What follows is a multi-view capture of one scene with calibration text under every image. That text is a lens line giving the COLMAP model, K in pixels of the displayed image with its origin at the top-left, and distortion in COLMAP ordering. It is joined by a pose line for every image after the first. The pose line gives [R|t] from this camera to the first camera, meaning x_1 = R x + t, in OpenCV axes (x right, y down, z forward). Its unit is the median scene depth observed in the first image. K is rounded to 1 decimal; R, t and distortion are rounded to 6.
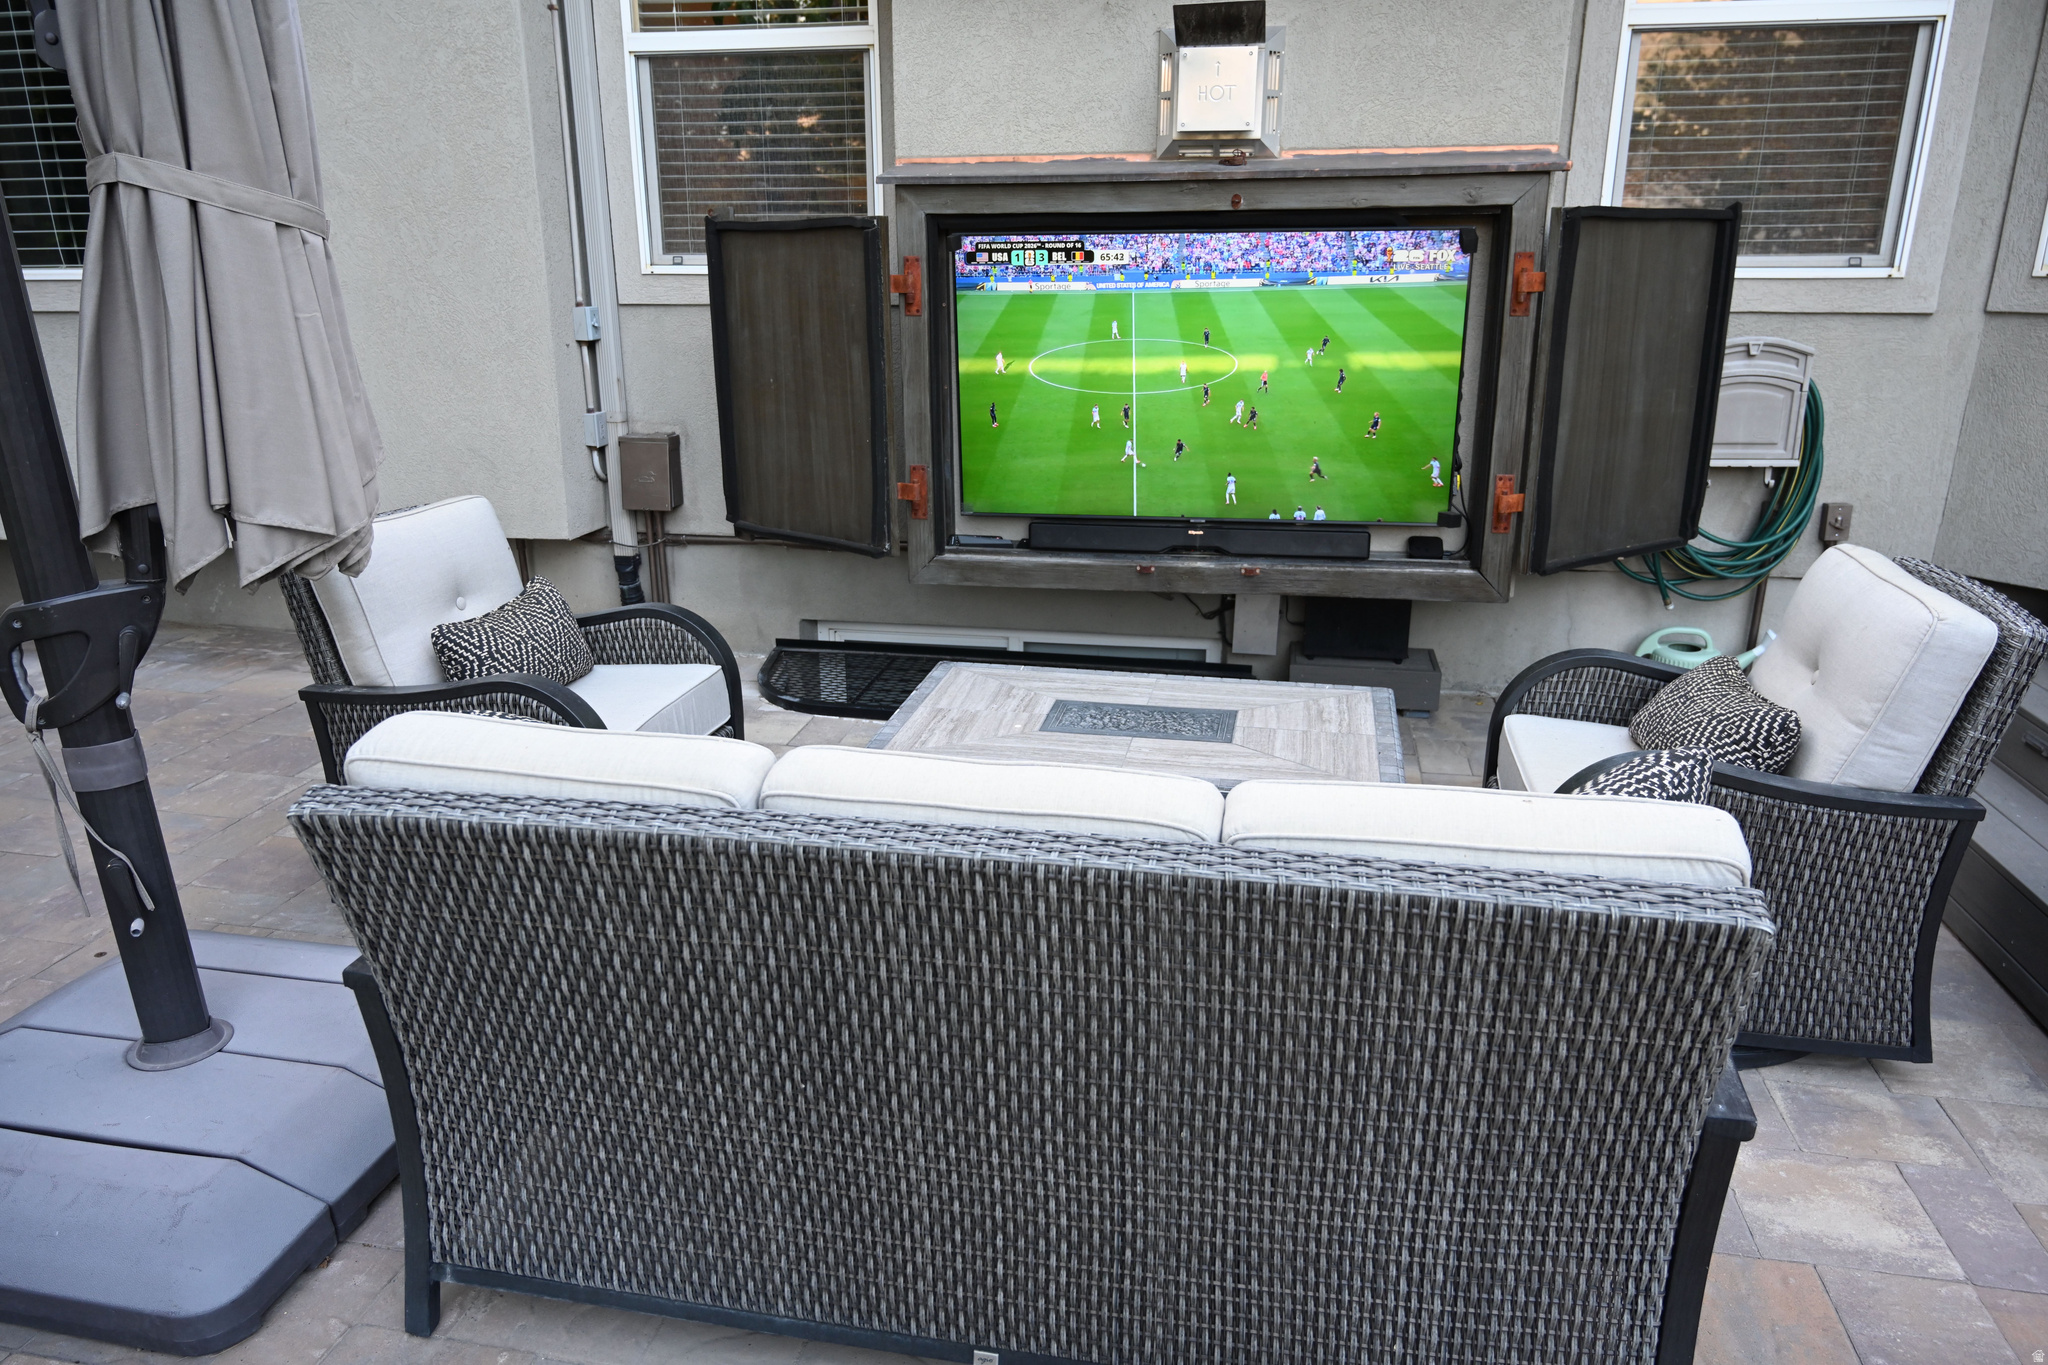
lens RADIAL K [[1366.9, 0, 1024.0], [0, 1366.9, 682.5], [0, 0, 1]] dist [-0.007514, -0.002984]
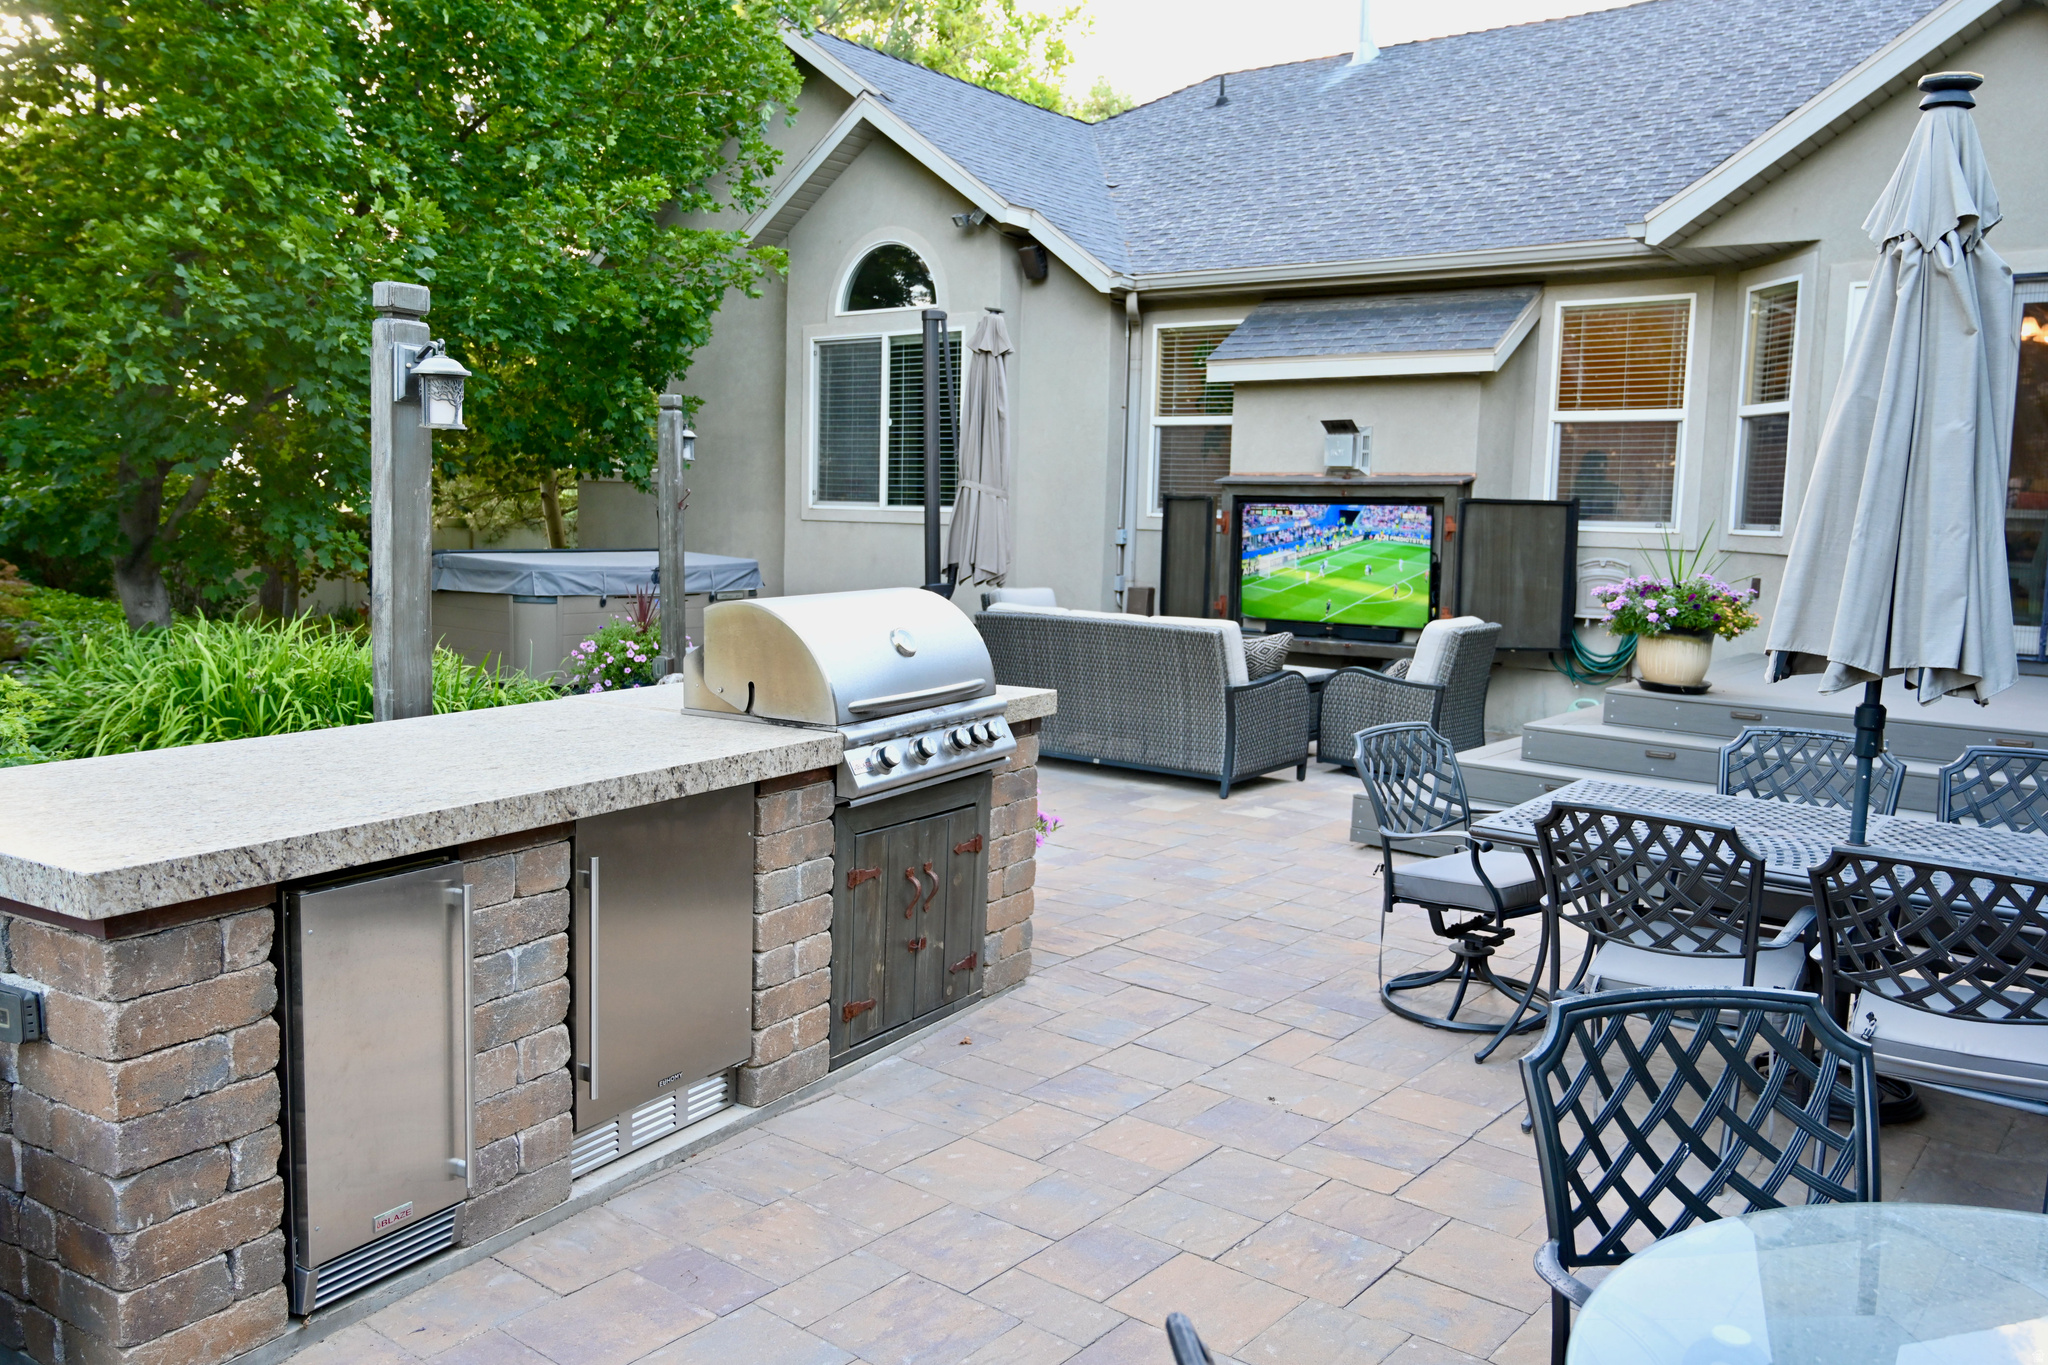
lens RADIAL K [[1647.6, 0, 1024.0], [0, 1647.6, 682.5], [0, 0, 1]] dist [0.002281, 0.000691]
pose [[0.880879, 0.075072, -0.467350, 0.984250], [-0.166916, 0.973183, -0.158284, 0.509837], [0.442935, 0.217437, 0.869787, -1.648382]]
